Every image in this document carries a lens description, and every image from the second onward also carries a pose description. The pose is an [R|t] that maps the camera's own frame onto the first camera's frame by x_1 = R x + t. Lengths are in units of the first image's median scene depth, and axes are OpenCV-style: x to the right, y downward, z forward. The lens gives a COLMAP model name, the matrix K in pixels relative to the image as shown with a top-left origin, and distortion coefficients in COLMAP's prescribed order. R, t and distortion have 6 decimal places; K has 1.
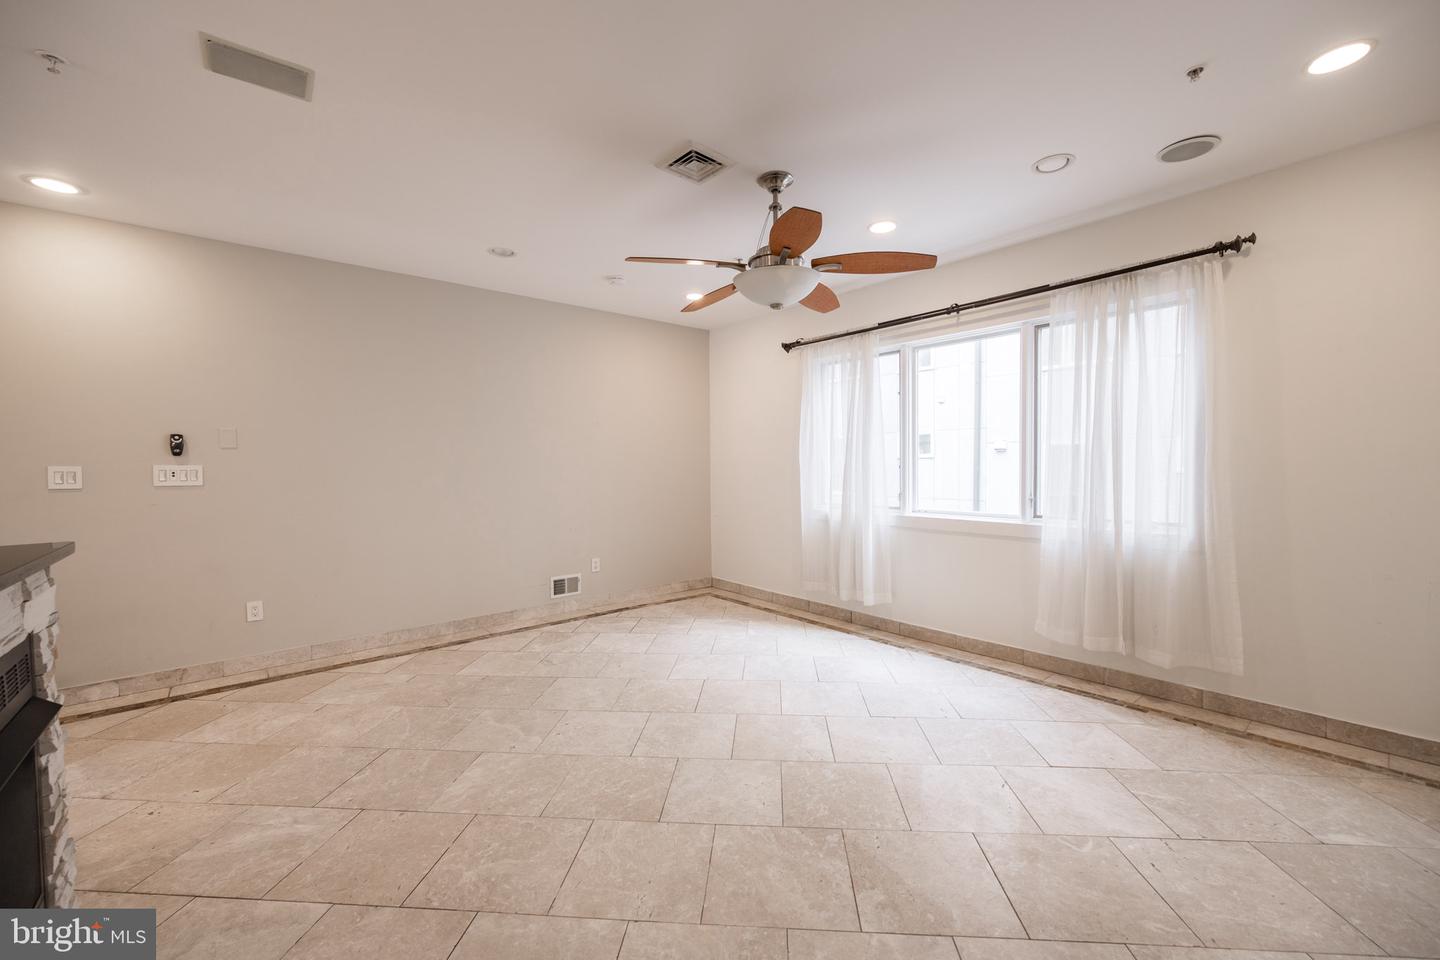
lens RADIAL K [[574.4, 0, 755.7], [0, 574.4, 478.1], [0, 0, 1]] dist [0.002514, -0.000103]
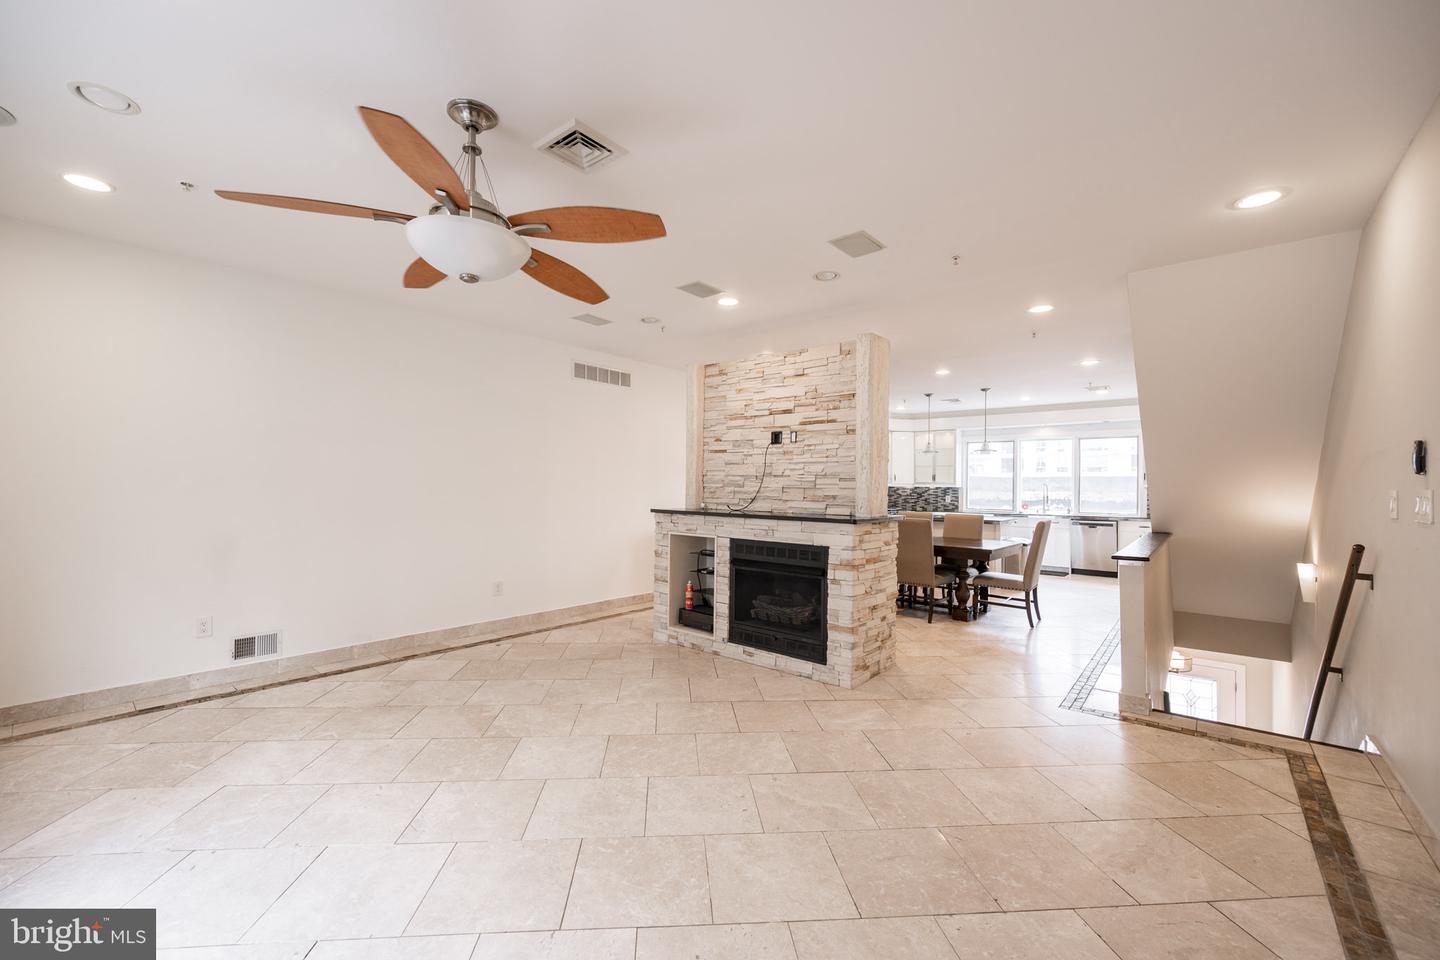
lens RADIAL K [[580.8, 0, 719.7], [0, 580.8, 486.0], [0, 0, 1]] dist [-0.001063, -0.000041]
pose [[-0.993262, 0.001763, -0.115879, -0.172367], [-0.001432, 0.999621, 0.027478, -0.041027], [0.115884, 0.027458, -0.992883, 1.540127]]
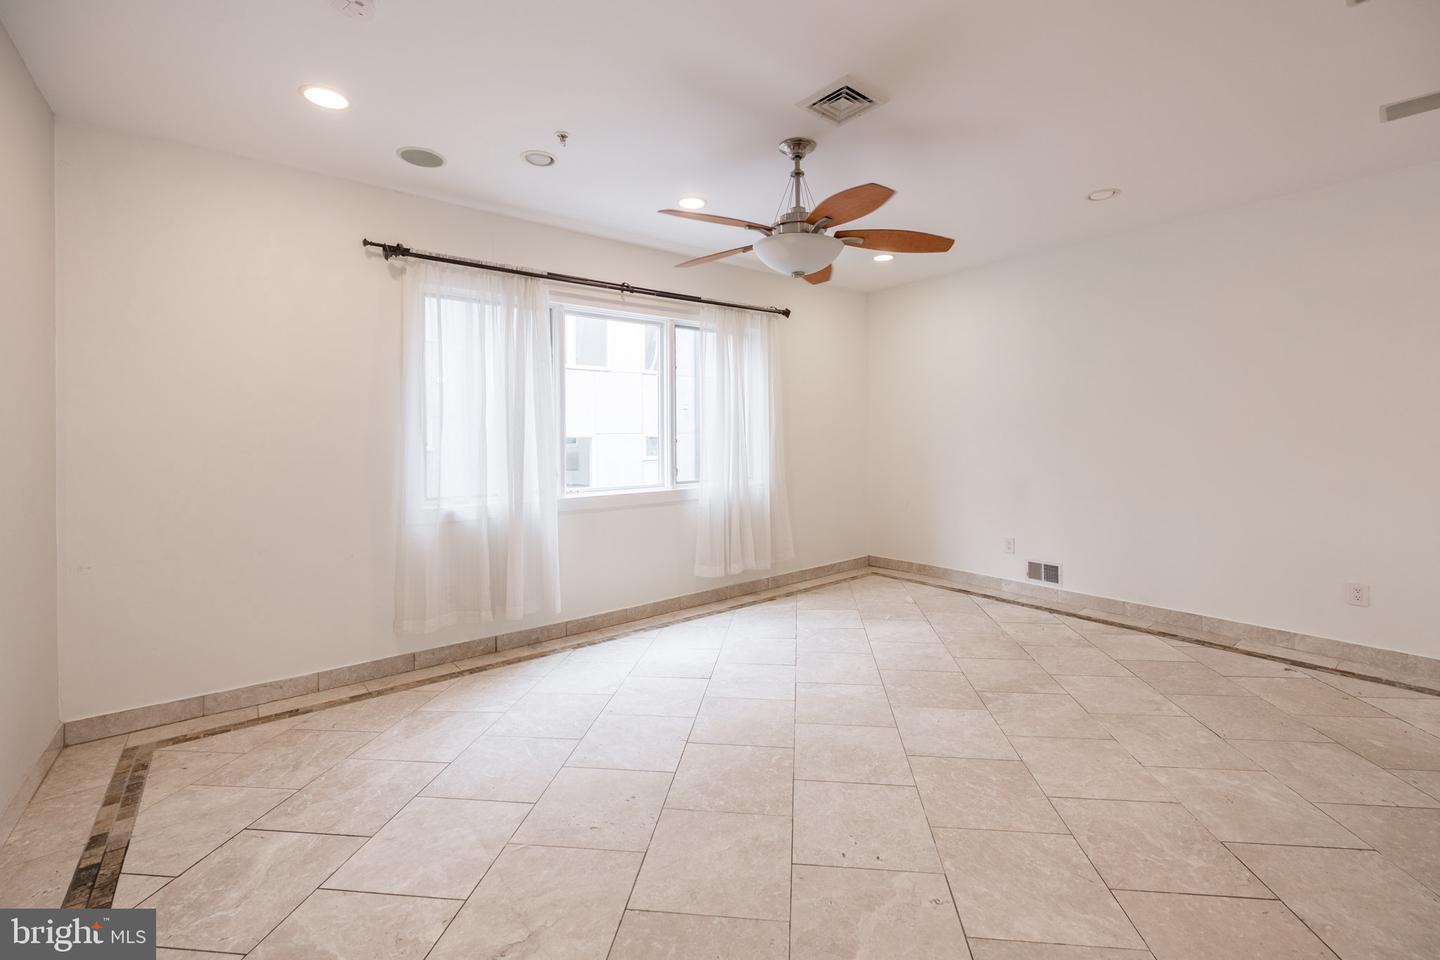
lens RADIAL K [[597.3, 0, 720.4], [0, 597.3, 434.3], [0, 0, 1]] dist [-0.002523, 0.000477]
pose [[0.073973, 0.012211, 0.997185, -0.843861], [0.034286, 0.999303, -0.014780, -0.014309], [-0.996671, 0.035283, 0.073503, 0.919283]]
